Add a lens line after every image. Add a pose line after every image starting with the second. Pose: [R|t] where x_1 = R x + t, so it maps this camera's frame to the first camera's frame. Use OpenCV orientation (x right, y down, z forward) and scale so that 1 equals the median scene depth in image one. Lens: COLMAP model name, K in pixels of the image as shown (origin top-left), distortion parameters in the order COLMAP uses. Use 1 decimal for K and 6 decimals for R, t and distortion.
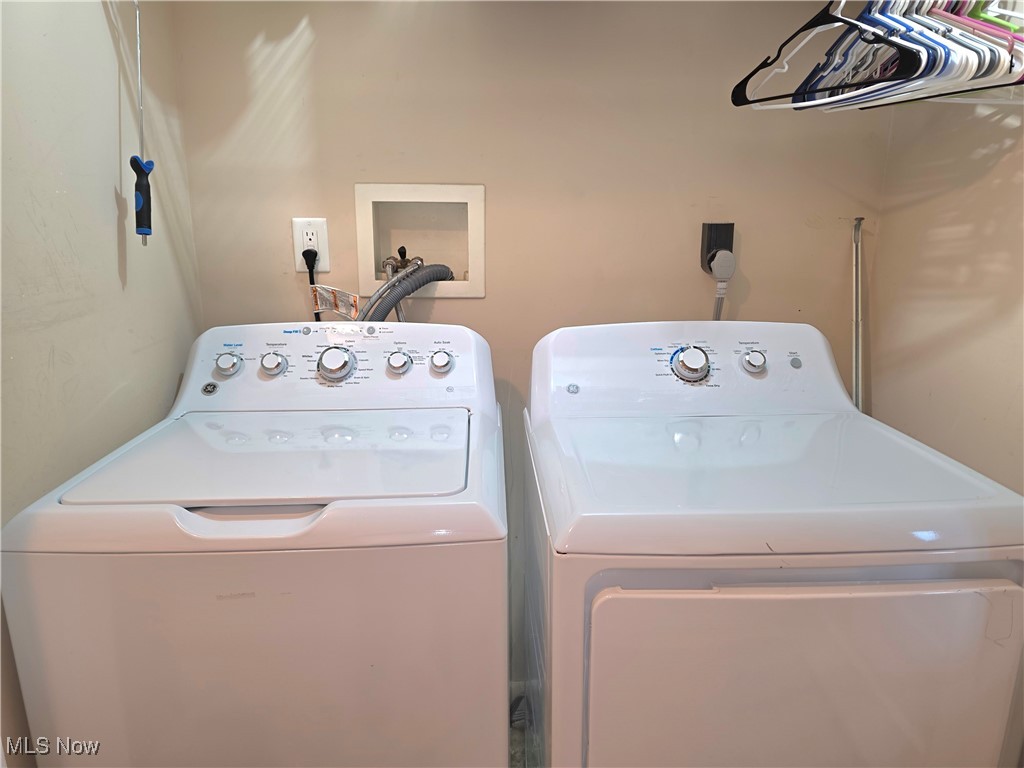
lens RADIAL K [[690.7, 0, 516.1], [0, 690.7, 378.9], [0, 0, 1]] dist [0.040877, -0.046455]
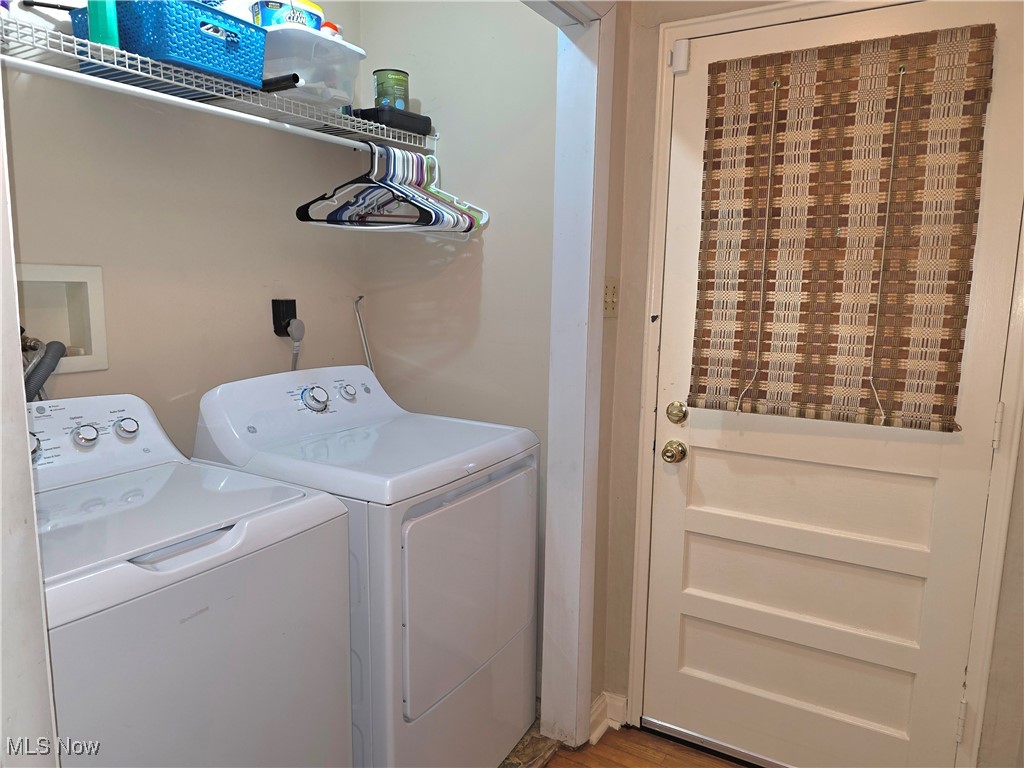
lens RADIAL K [[690.7, 0, 507.9], [0, 690.7, 387.9], [0, 0, 1]] dist [0.040877, -0.046455]
pose [[0.546853, -0.114169, 0.829408, -0.714307], [0.175108, 0.984345, 0.020043, -0.003848], [-0.818712, 0.134276, 0.558284, -0.116943]]
